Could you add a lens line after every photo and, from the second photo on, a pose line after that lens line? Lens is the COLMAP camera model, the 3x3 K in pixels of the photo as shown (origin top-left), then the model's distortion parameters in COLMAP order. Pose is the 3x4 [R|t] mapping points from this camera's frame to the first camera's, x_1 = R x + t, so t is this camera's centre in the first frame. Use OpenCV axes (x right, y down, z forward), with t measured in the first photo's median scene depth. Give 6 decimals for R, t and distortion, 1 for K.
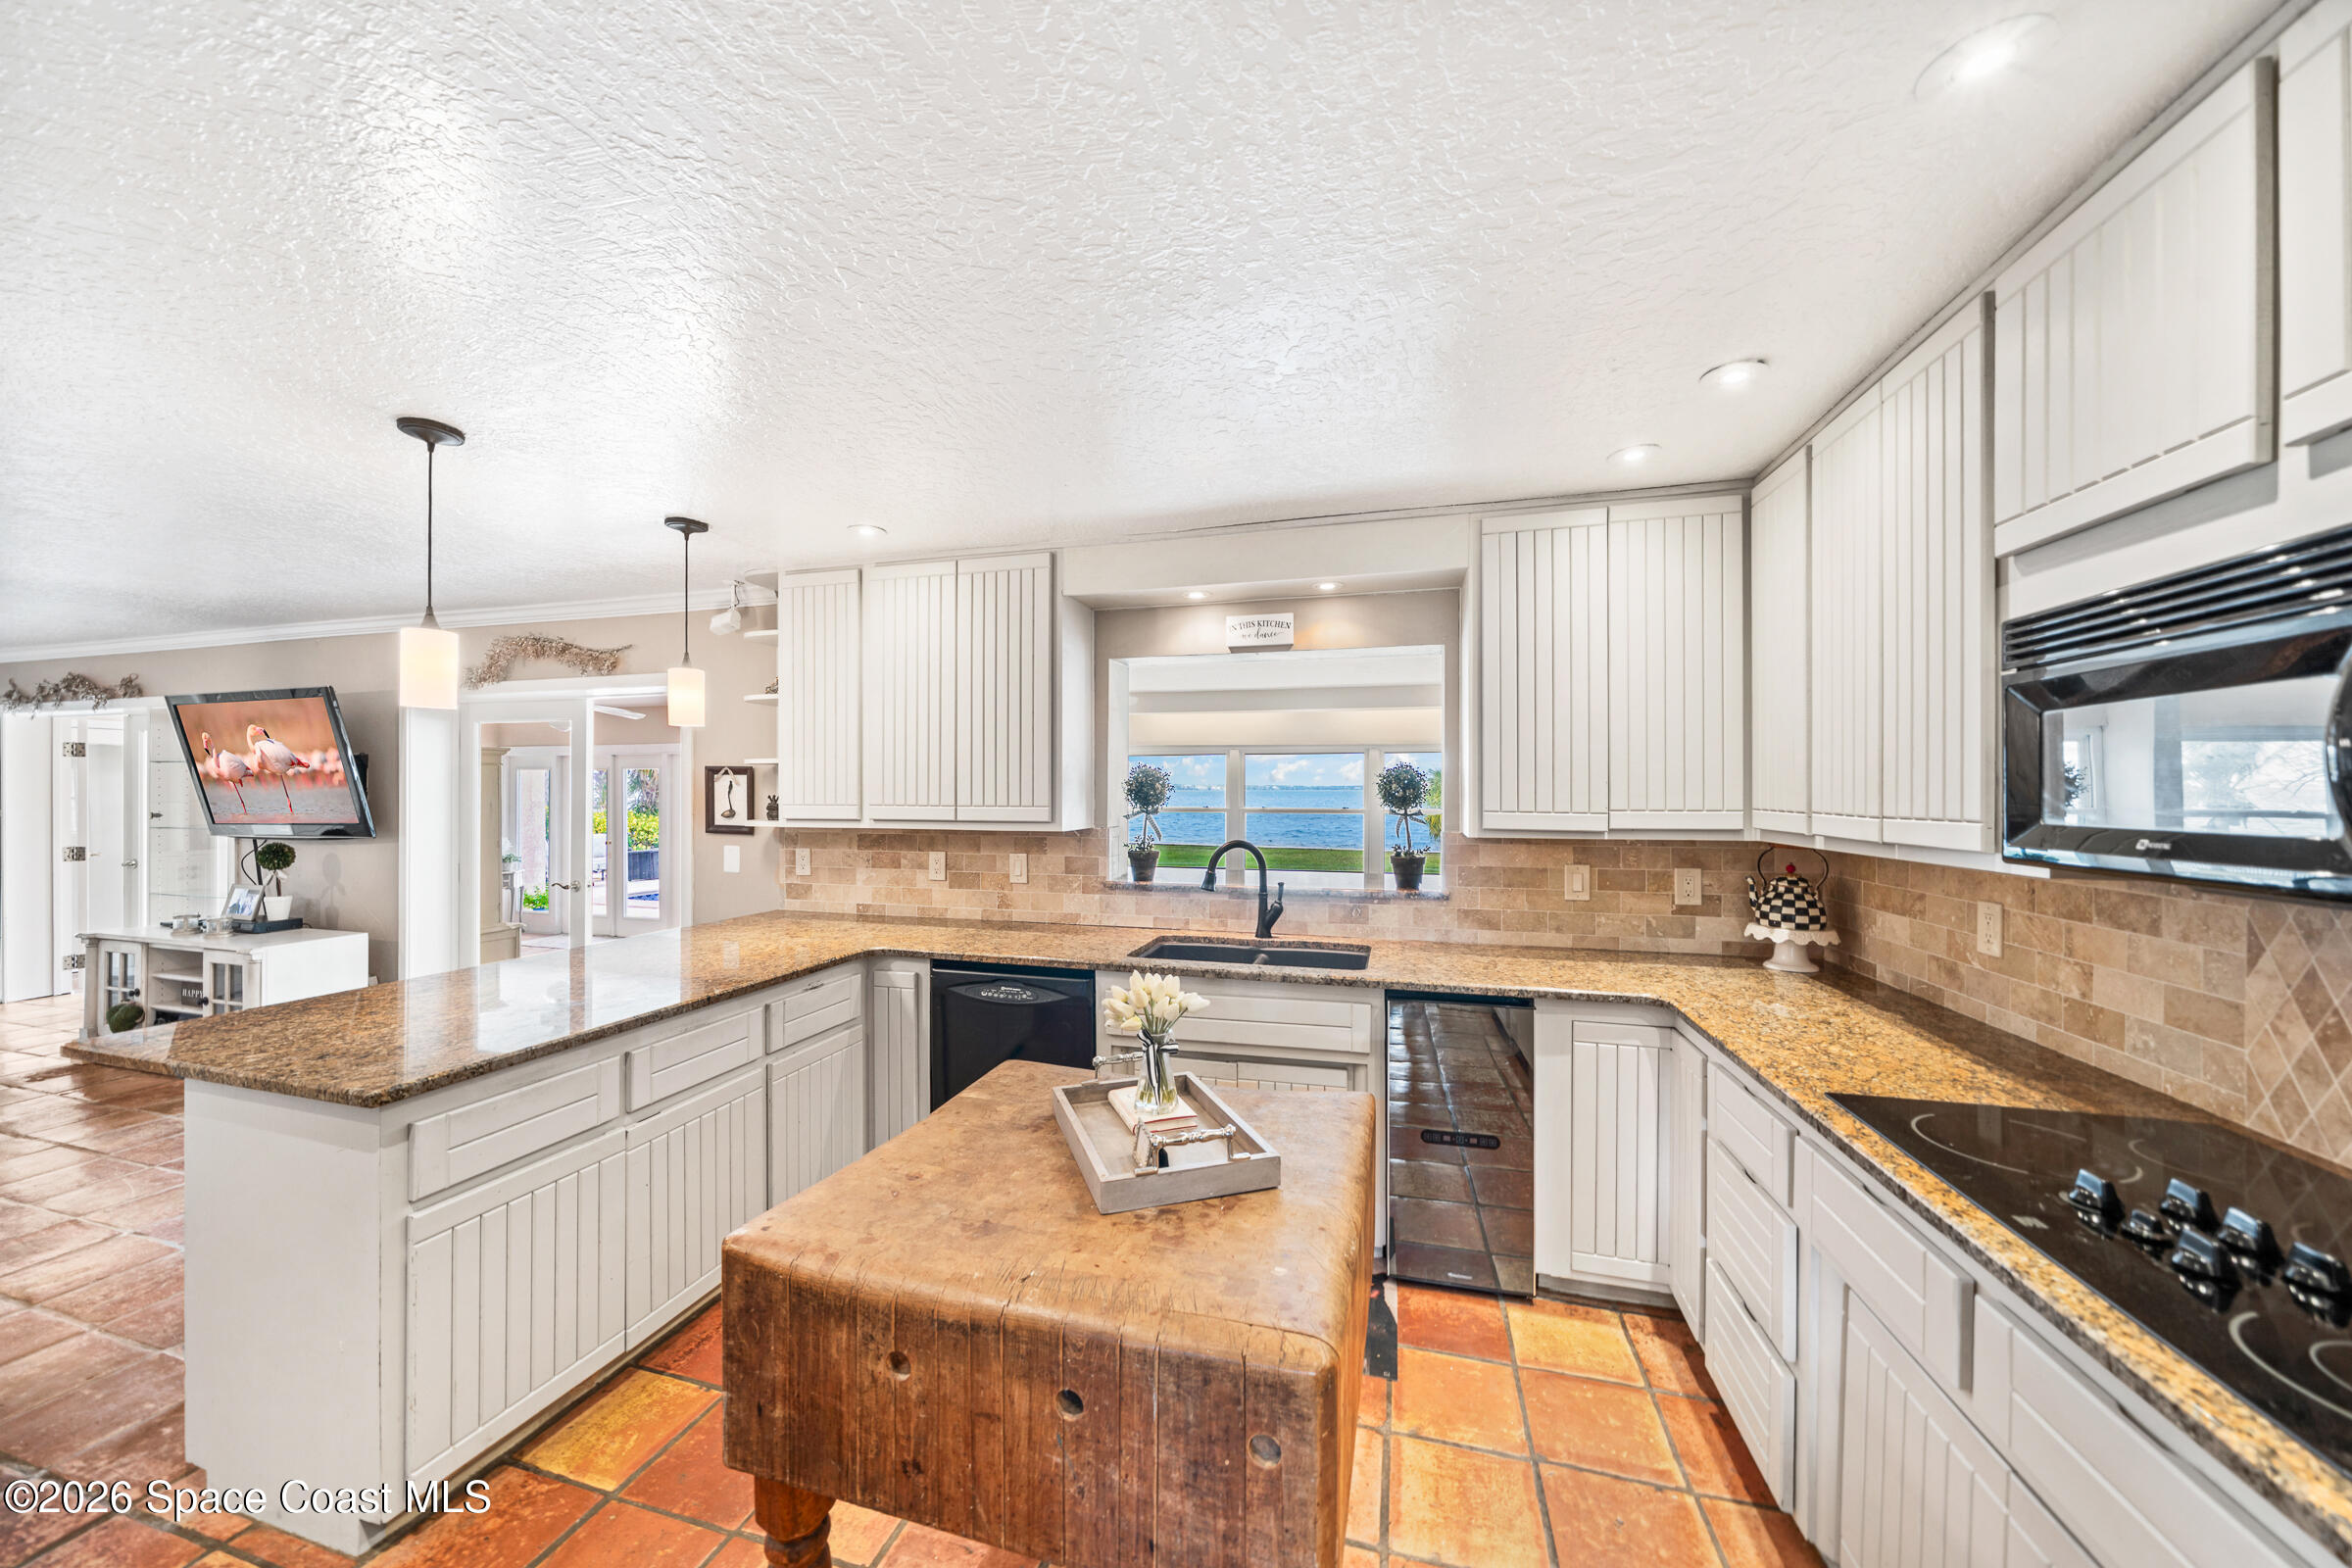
lens RADIAL K [[814.5, 0, 1173.0], [0, 814.5, 790.4], [0, 0, 1]] dist [-0.006107, 0.000464]
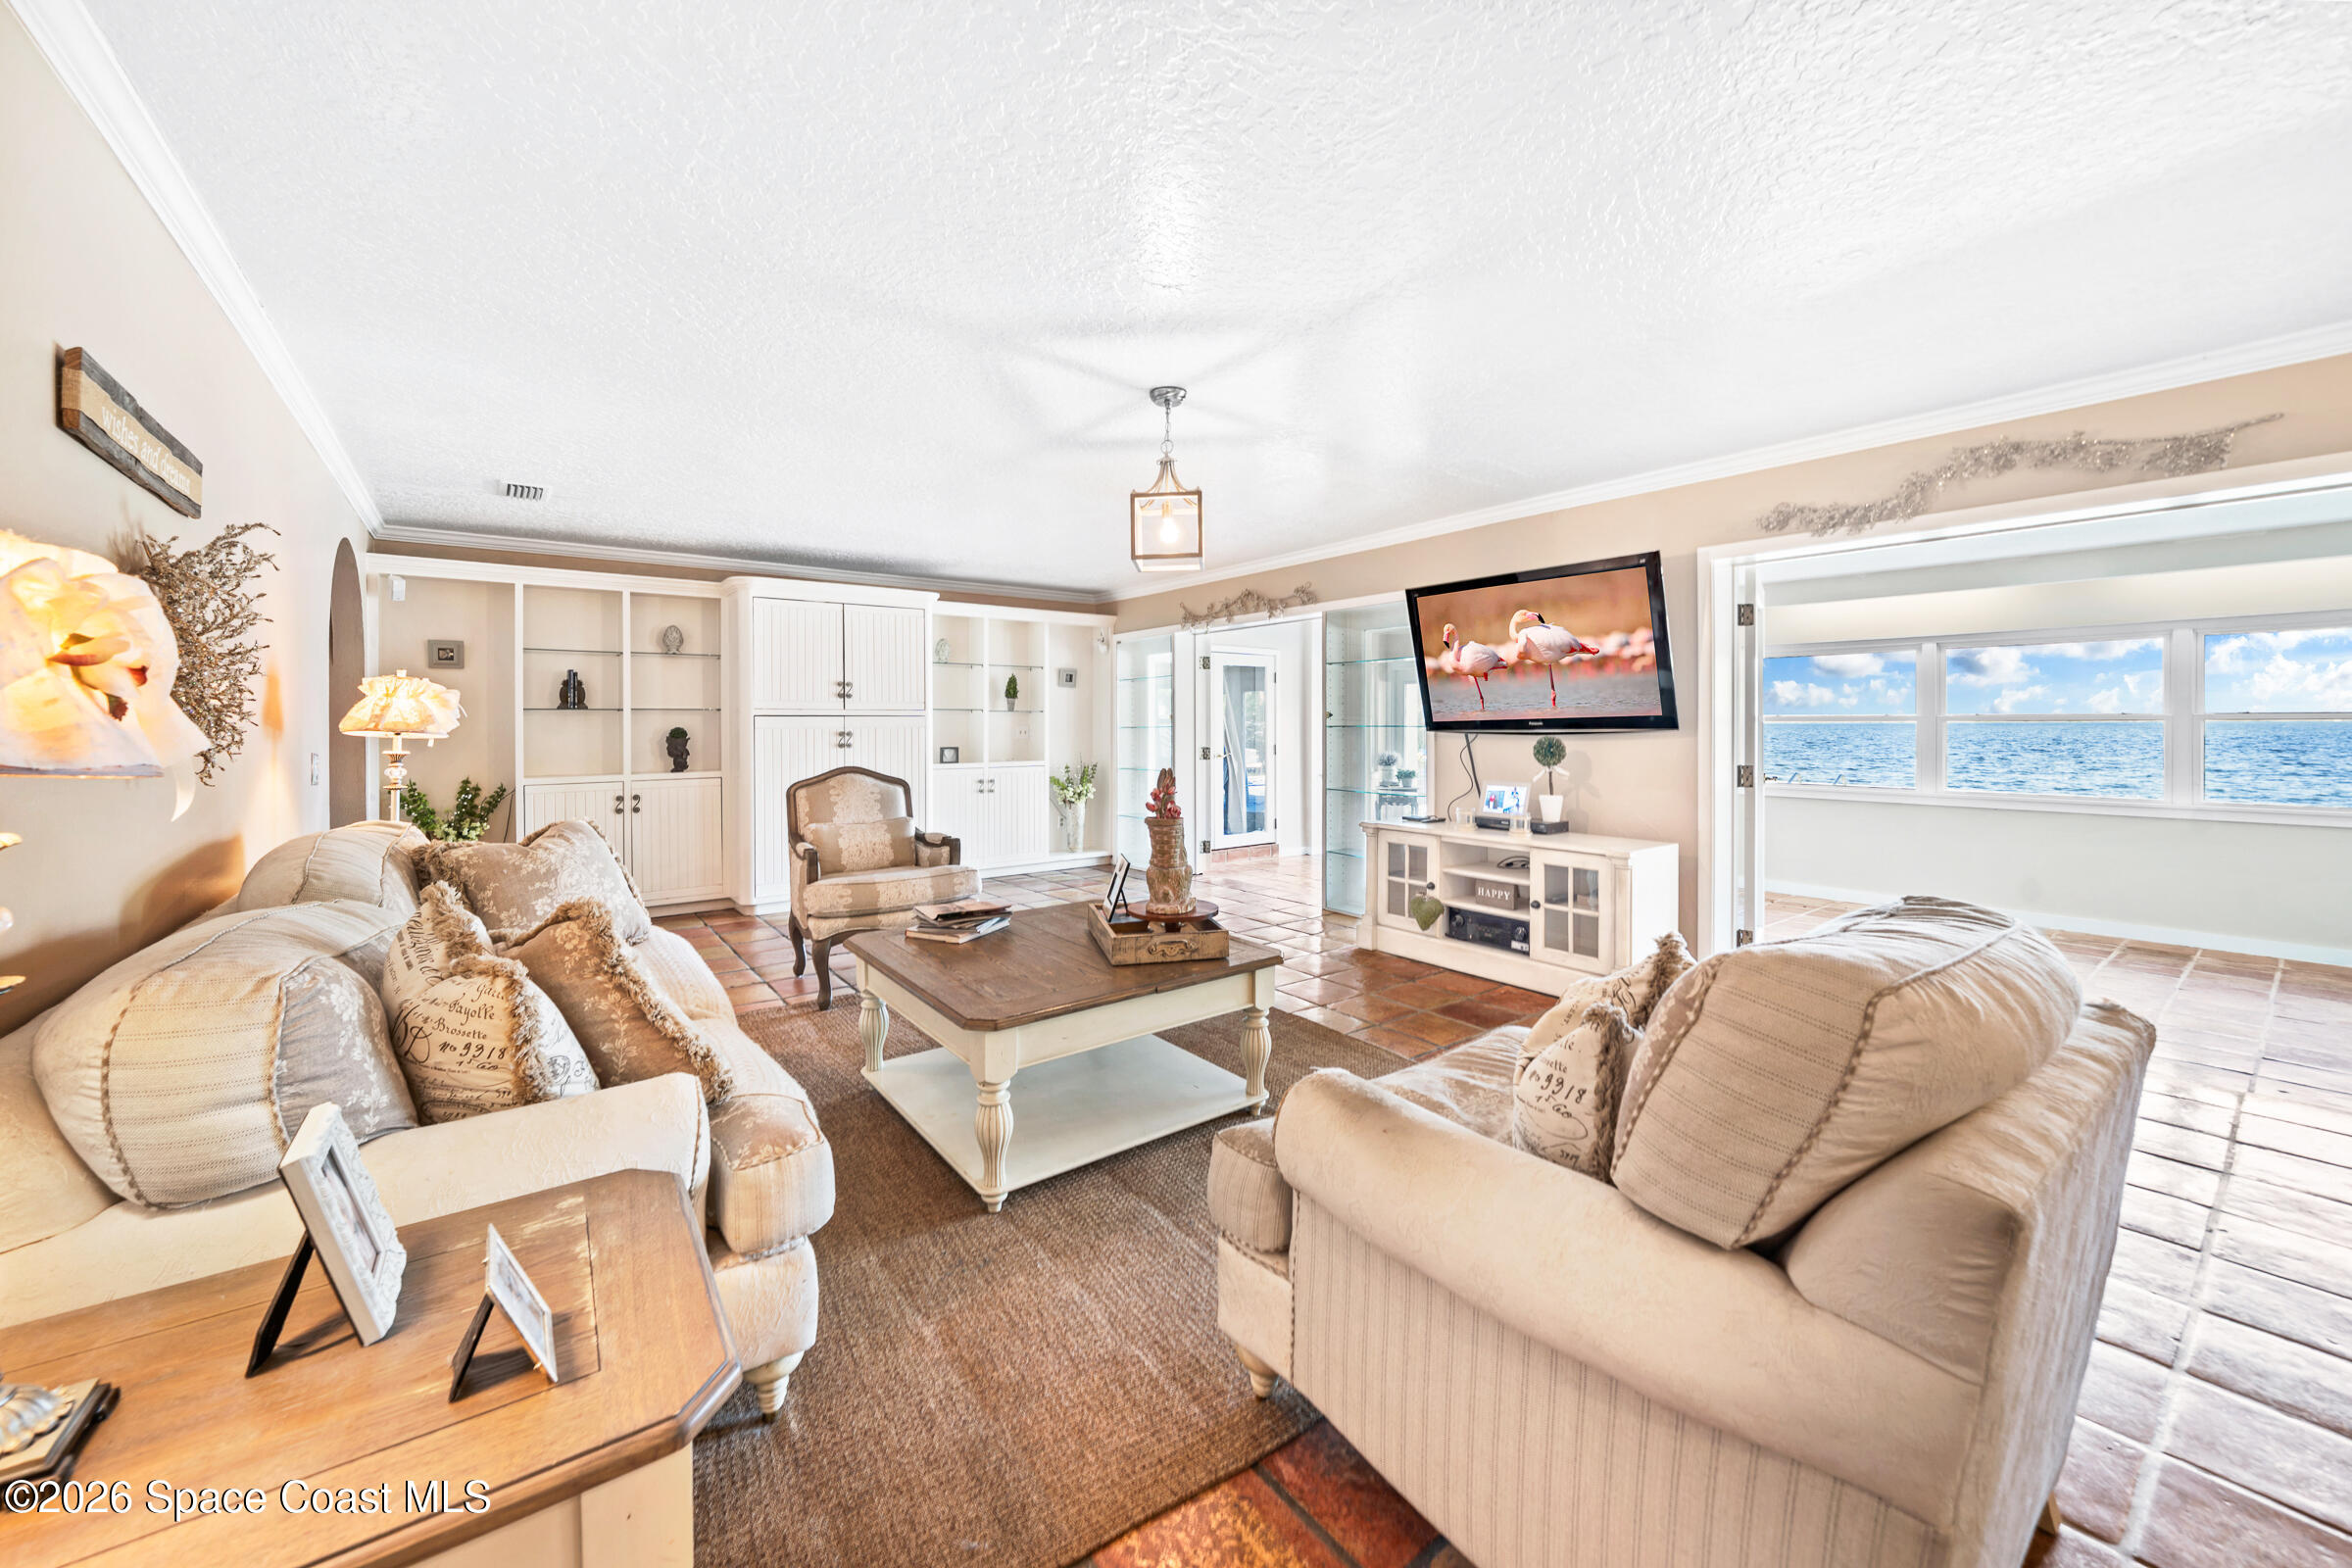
lens RADIAL K [[887.5, 0, 1155.4], [0, 887.5, 726.0], [0, 0, 1]] dist [-0.000862, -0.000084]
pose [[0.793704, -0.001026, -0.608303, -1.280055], [0.003625, 0.999989, 0.003044, 0.070703], [0.608293, -0.004621, 0.793699, -0.098639]]
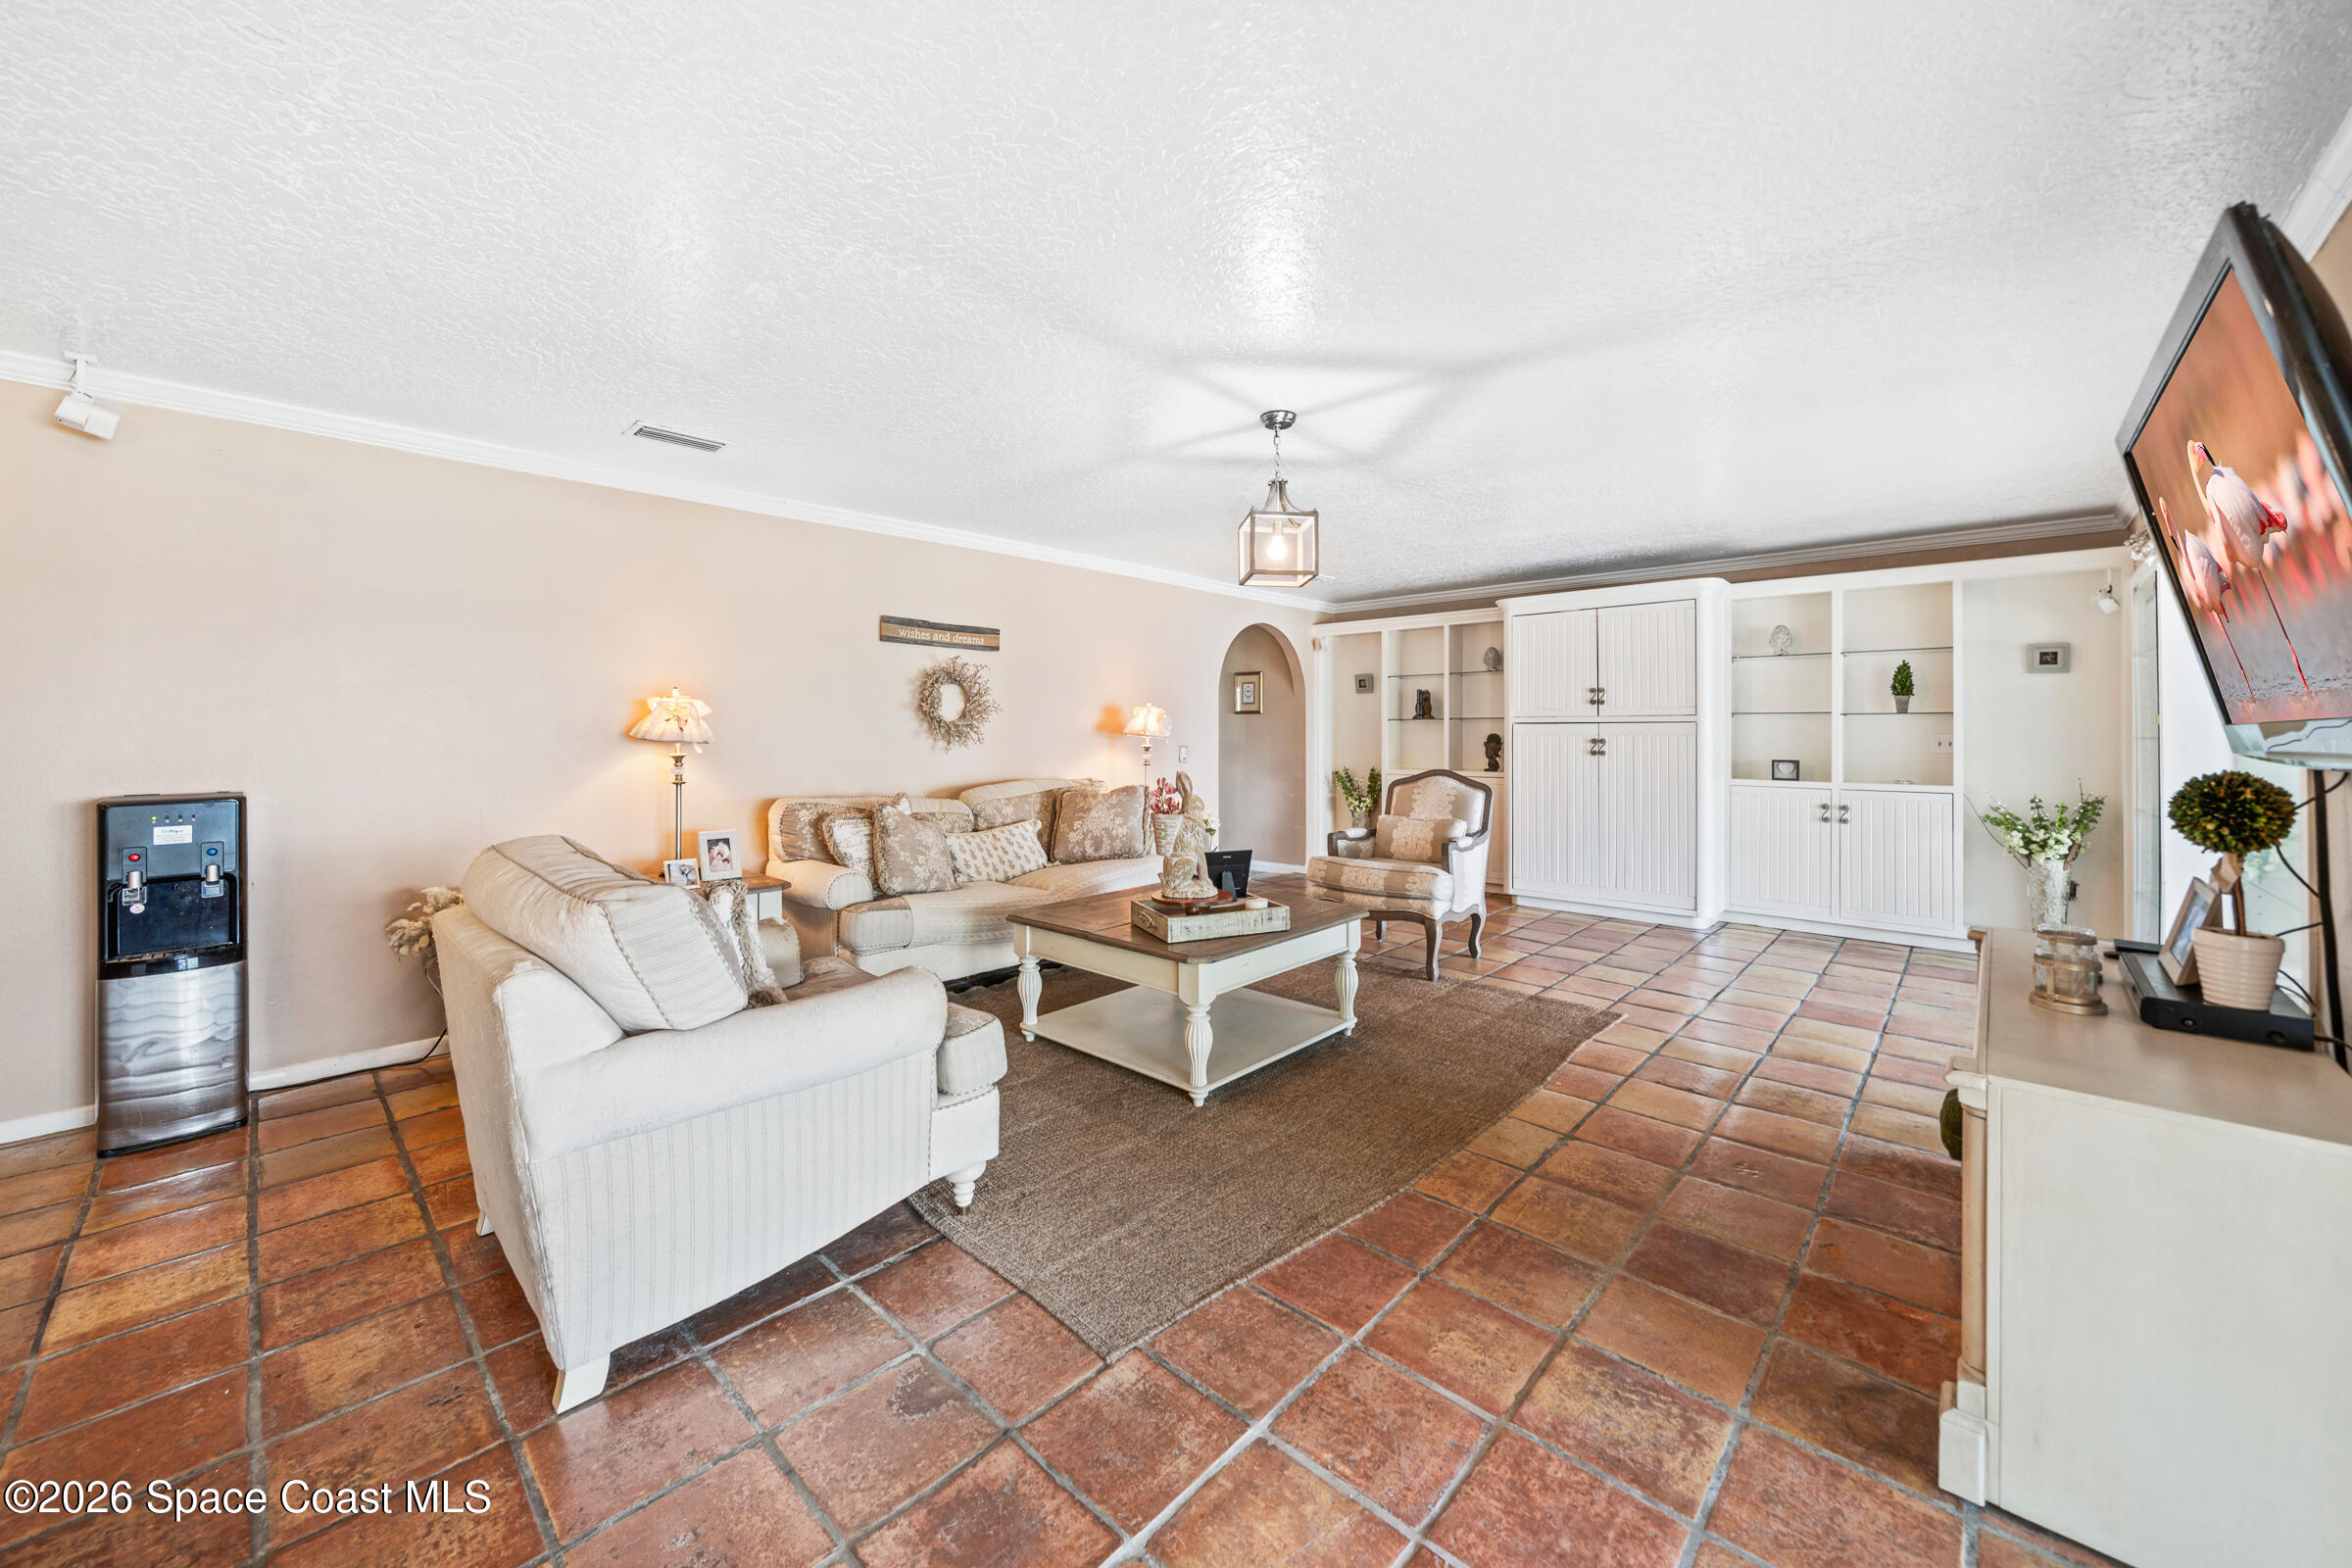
lens RADIAL K [[872.1, 0, 1164.7], [0, 872.1, 729.0], [0, 0, 1]] dist [-0.006061, -0.000143]
pose [[-0.469211, -0.003194, -0.883081, -0.888230], [-0.001090, 0.999995, -0.003037, 0.072494], [0.883086, -0.000463, -0.469212, 1.166266]]
